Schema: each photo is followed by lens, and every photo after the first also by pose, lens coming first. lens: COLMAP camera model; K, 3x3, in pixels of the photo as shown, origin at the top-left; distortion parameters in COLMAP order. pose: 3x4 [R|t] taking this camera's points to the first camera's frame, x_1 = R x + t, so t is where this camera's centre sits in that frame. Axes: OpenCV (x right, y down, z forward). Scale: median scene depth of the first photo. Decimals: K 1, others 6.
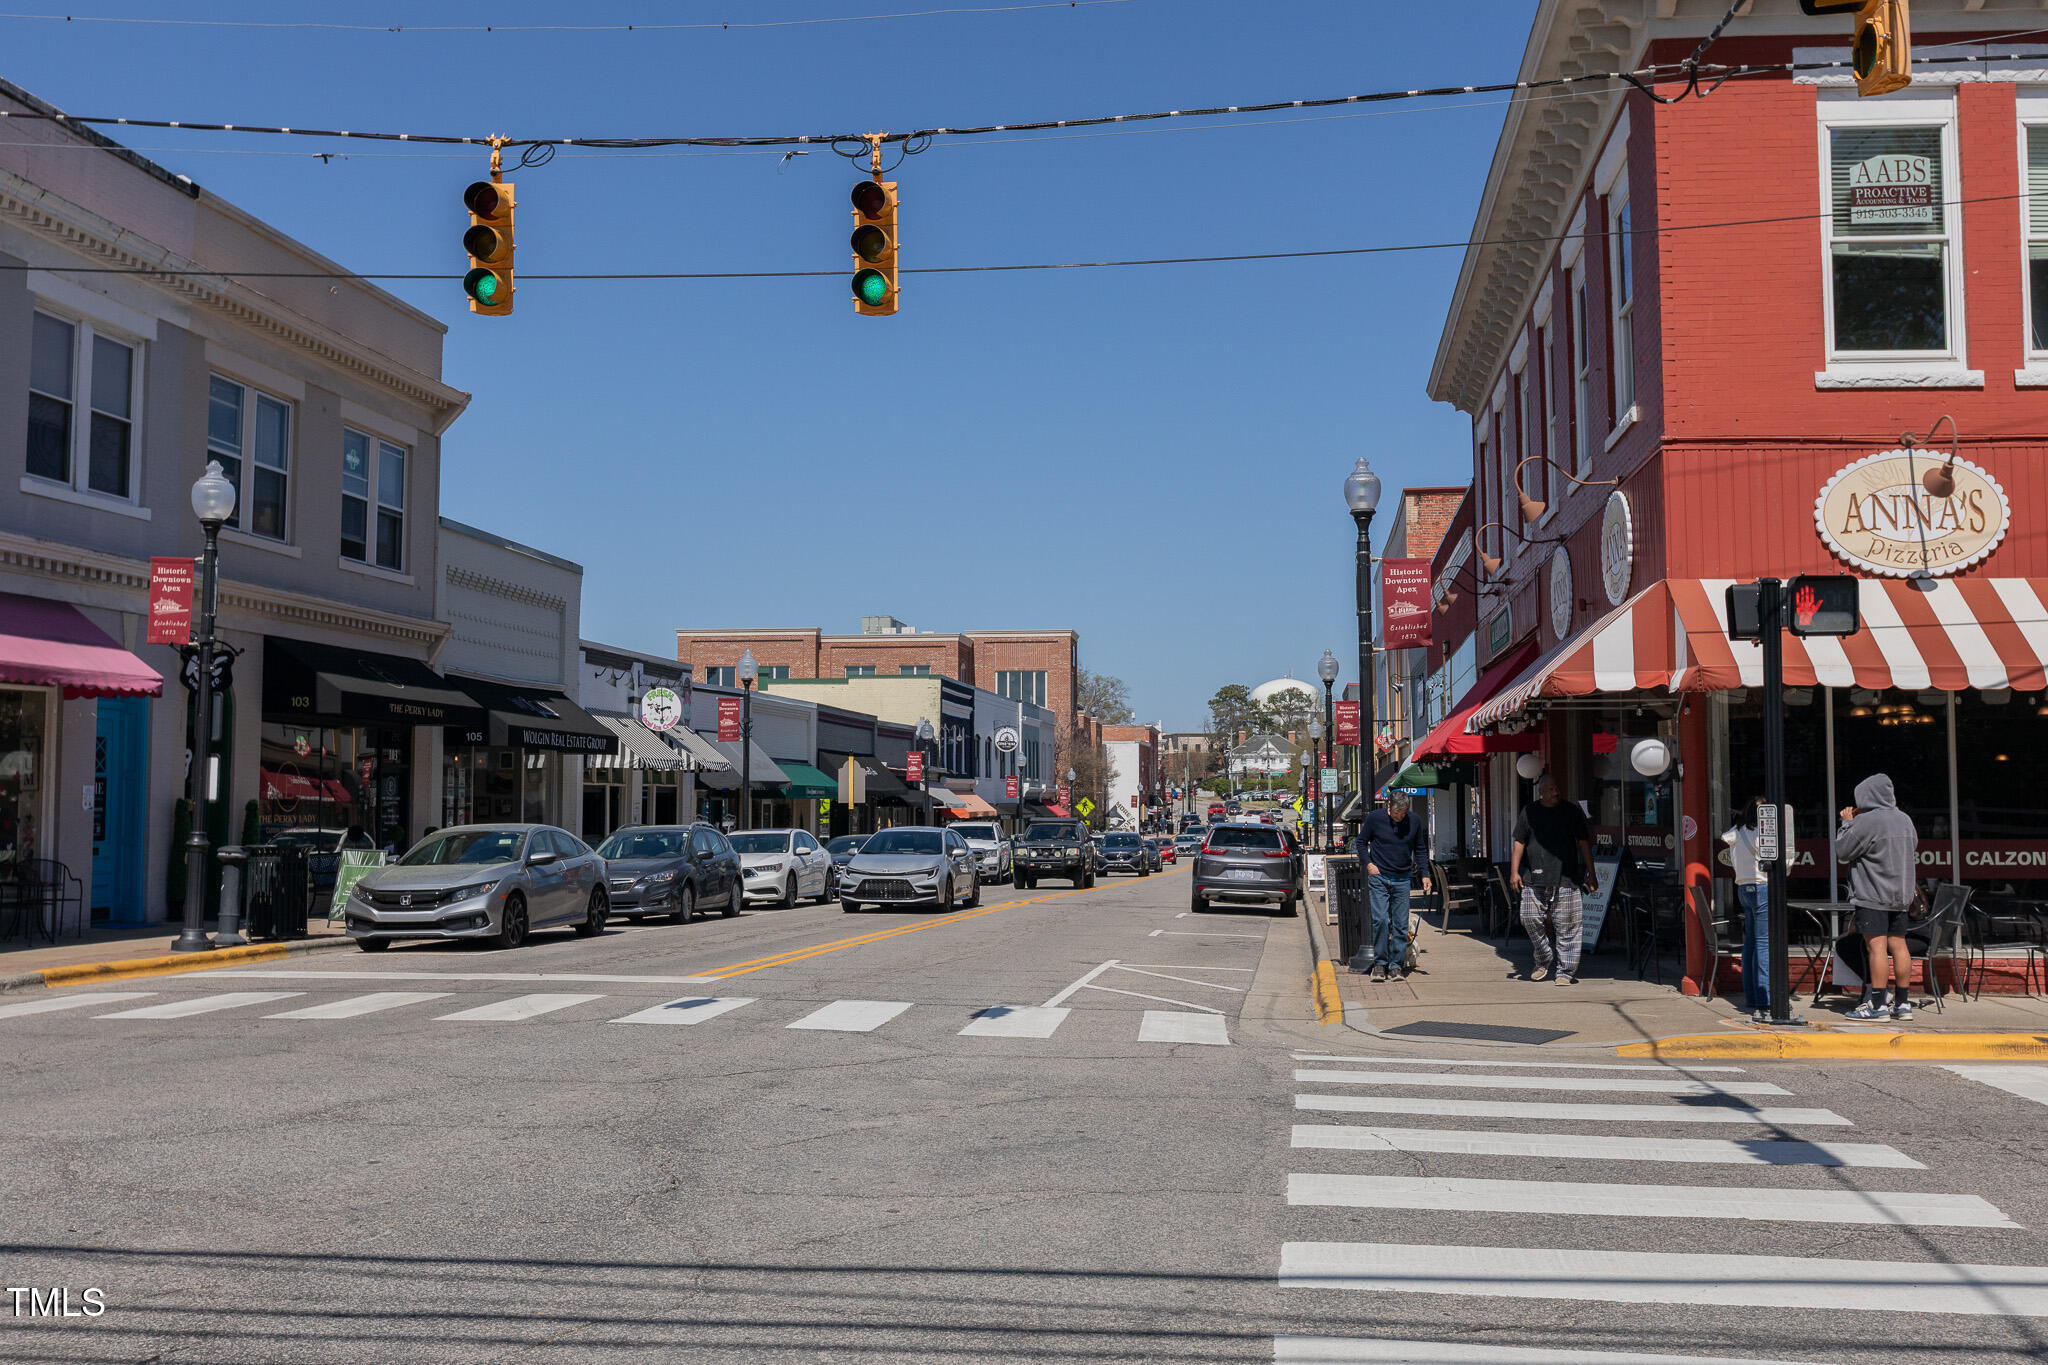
lens RADIAL K [[2009.0, 0, 1022.9], [0, 2009.0, 686.2], [0, 0, 1]] dist [-0.004722, 0.000000]
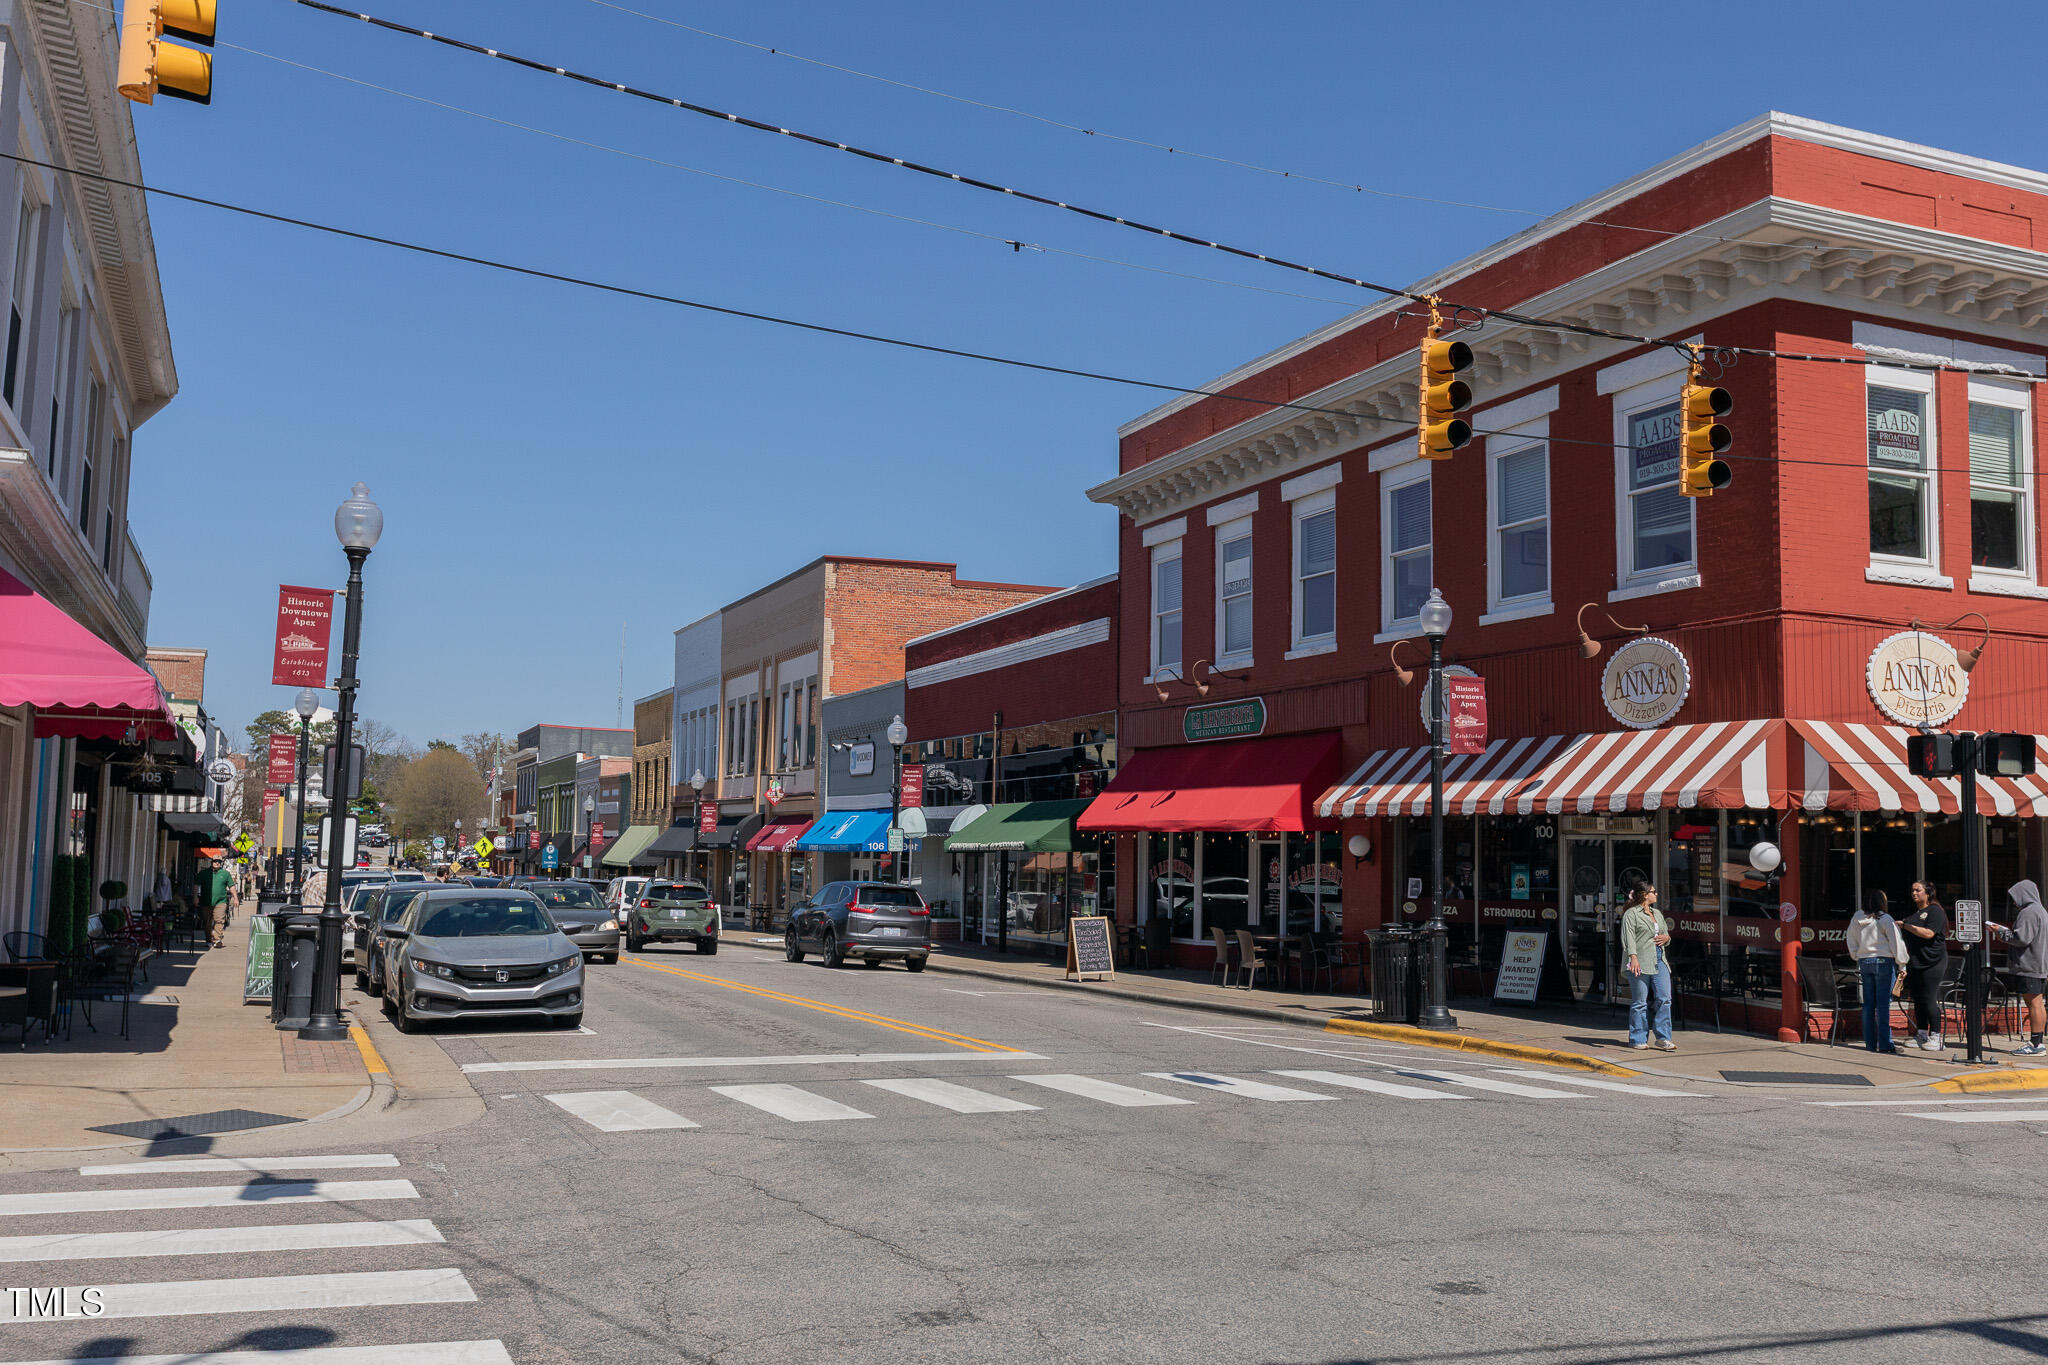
lens RADIAL K [[2009.0, 0, 1021.0], [0, 2009.0, 670.5], [0, 0, 1]] dist [-0.004722, 0.000000]
pose [[0.876174, 0.059951, 0.478252, -0.716608], [-0.047535, 0.998145, -0.038035, -0.011947], [-0.479646, 0.010592, 0.877398, 0.106060]]
